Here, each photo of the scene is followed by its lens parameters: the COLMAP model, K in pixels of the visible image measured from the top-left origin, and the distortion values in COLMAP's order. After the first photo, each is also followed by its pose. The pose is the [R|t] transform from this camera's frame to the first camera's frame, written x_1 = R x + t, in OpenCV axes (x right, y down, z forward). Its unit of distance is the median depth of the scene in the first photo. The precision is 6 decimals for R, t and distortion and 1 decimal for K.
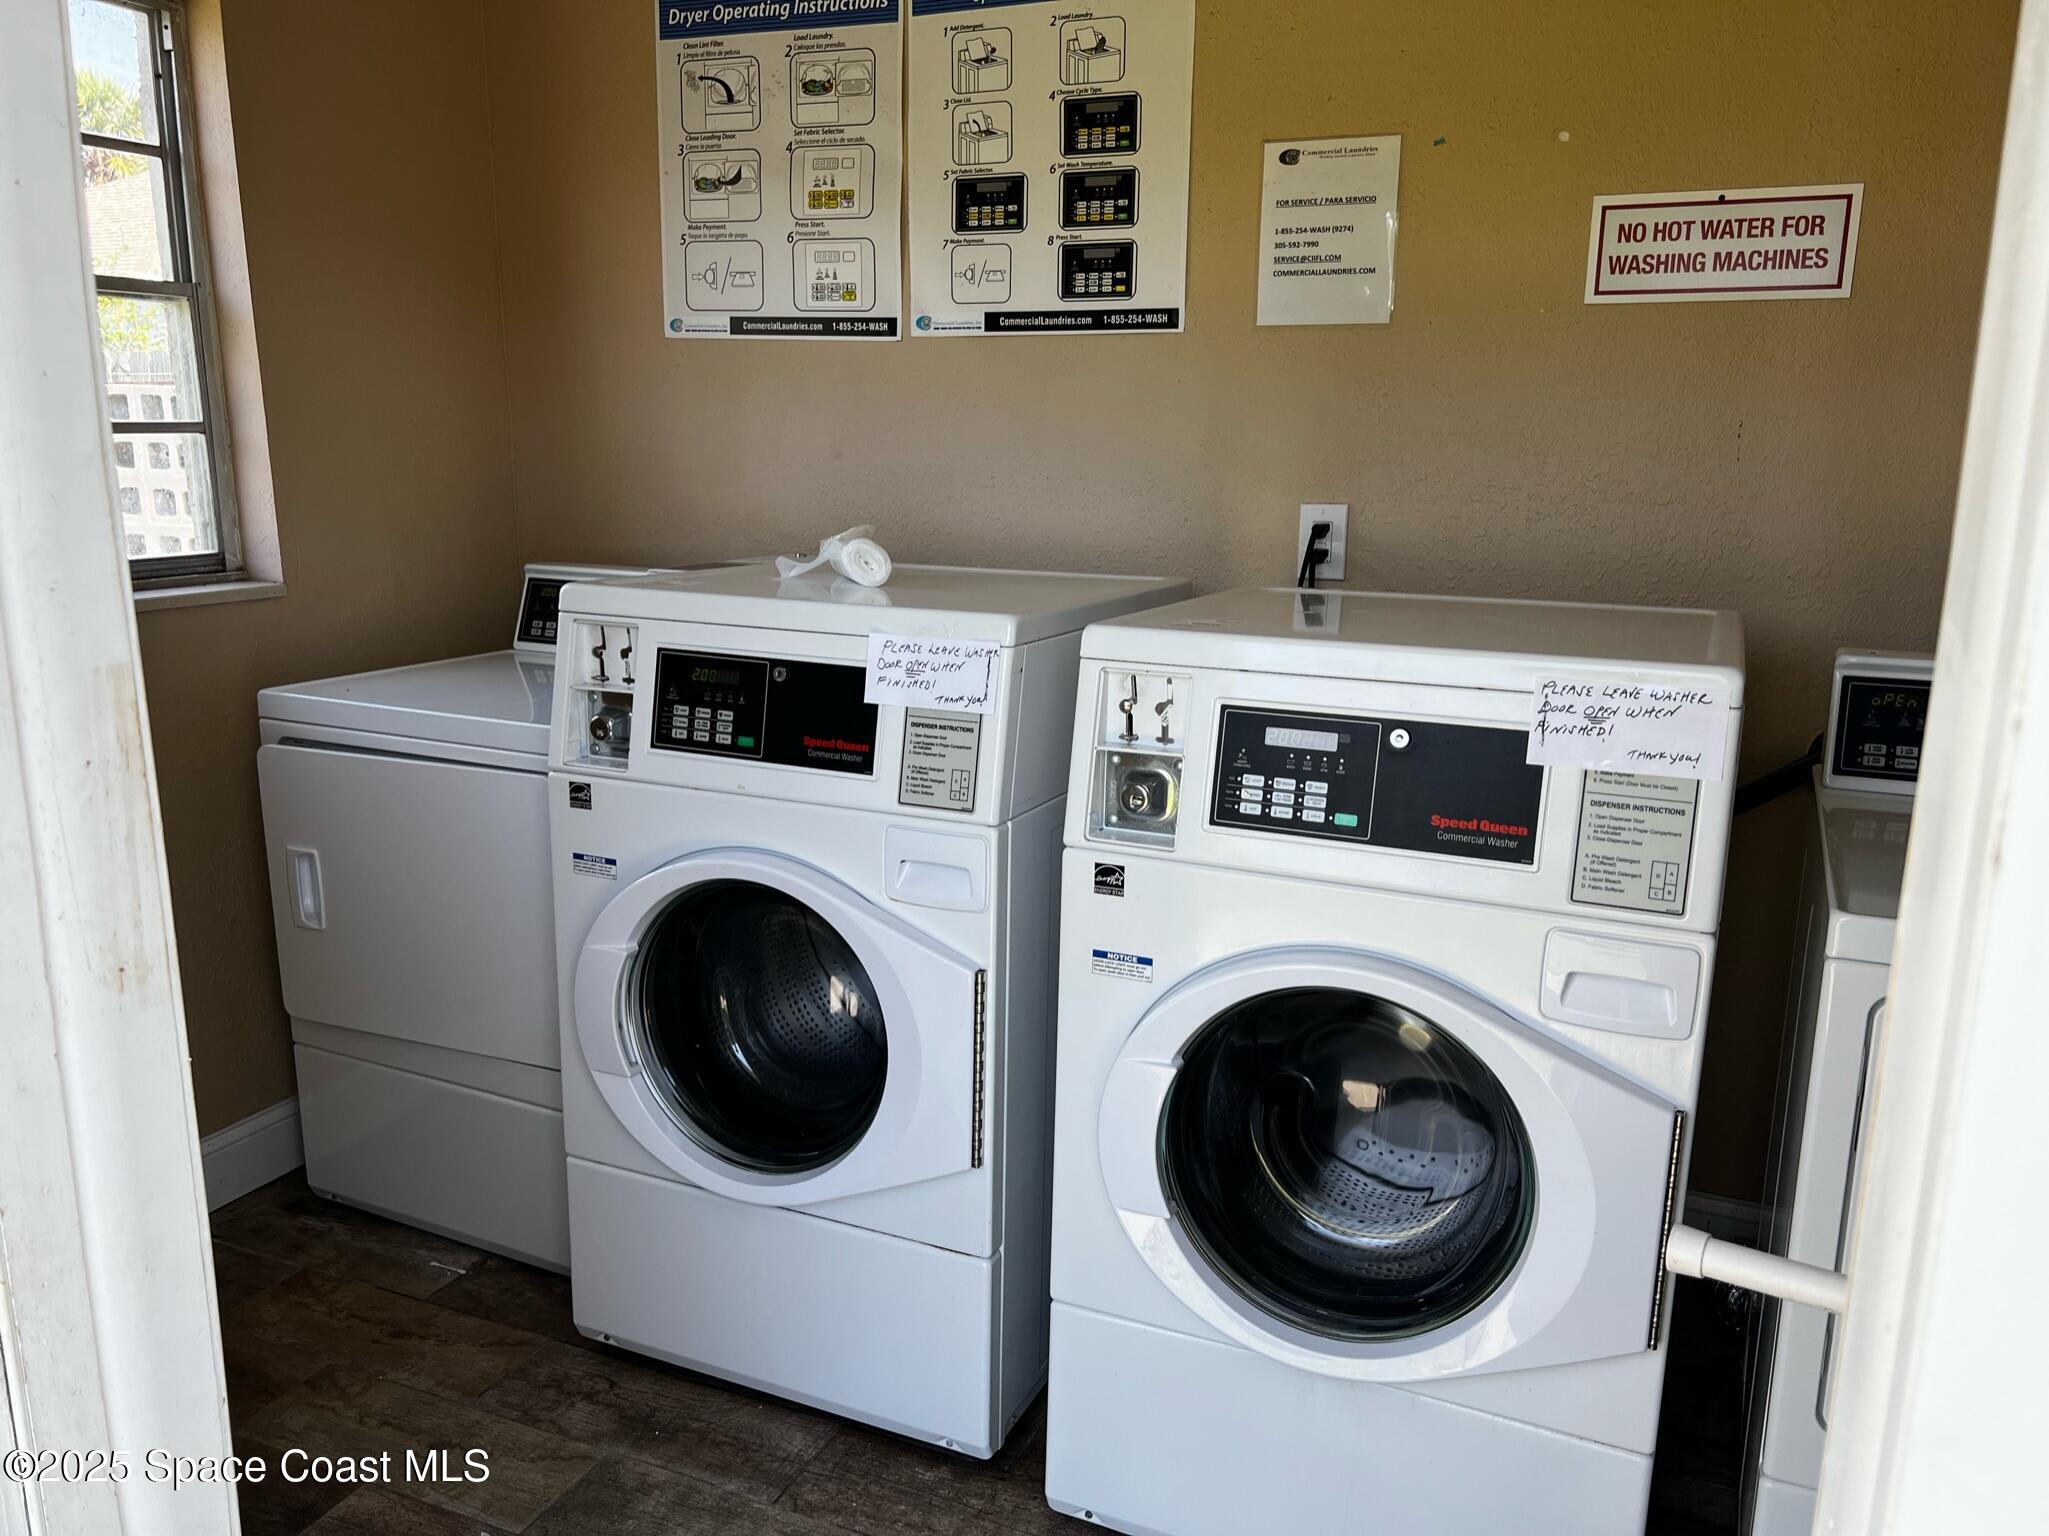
lens RADIAL K [[1553.0, 0, 1028.0], [0, 1553.0, 770.3], [0, 0, 1]] dist [0.000349, 0.000139]
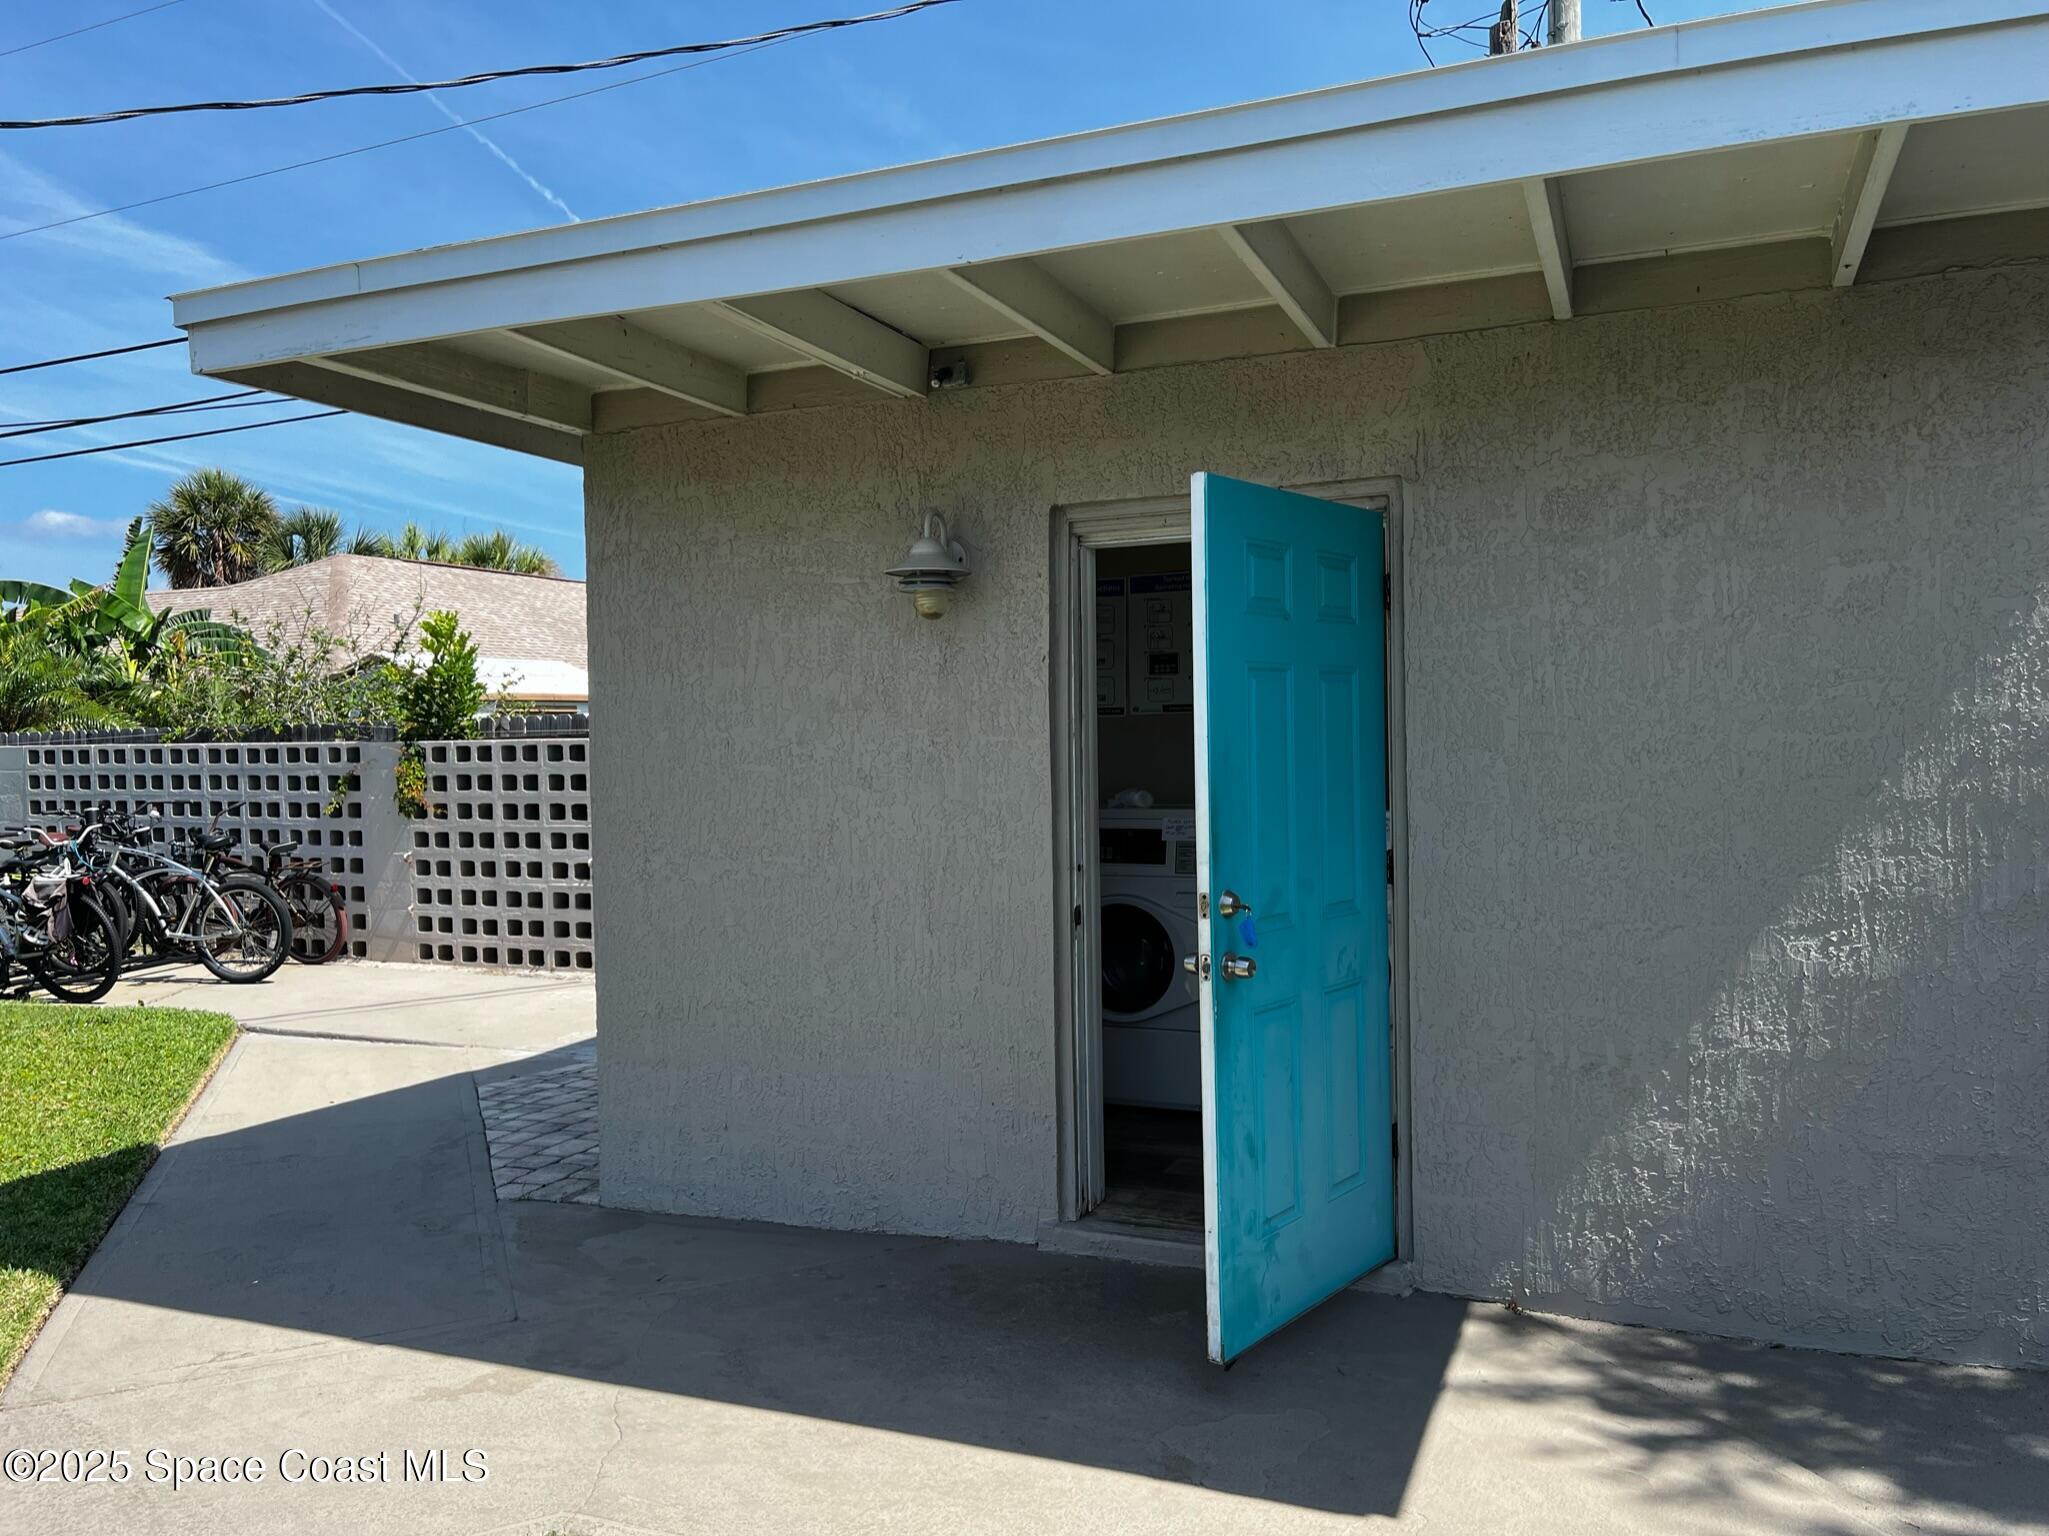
lens RADIAL K [[1553.0, 0, 1022.0], [0, 1553.0, 769.2], [0, 0, 1]] dist [0.000349, 0.000139]
pose [[0.998829, -0.029934, 0.038003, -0.357341], [0.037198, 0.977473, -0.207755, 0.320405], [-0.030928, 0.208925, 0.977442, -1.431571]]
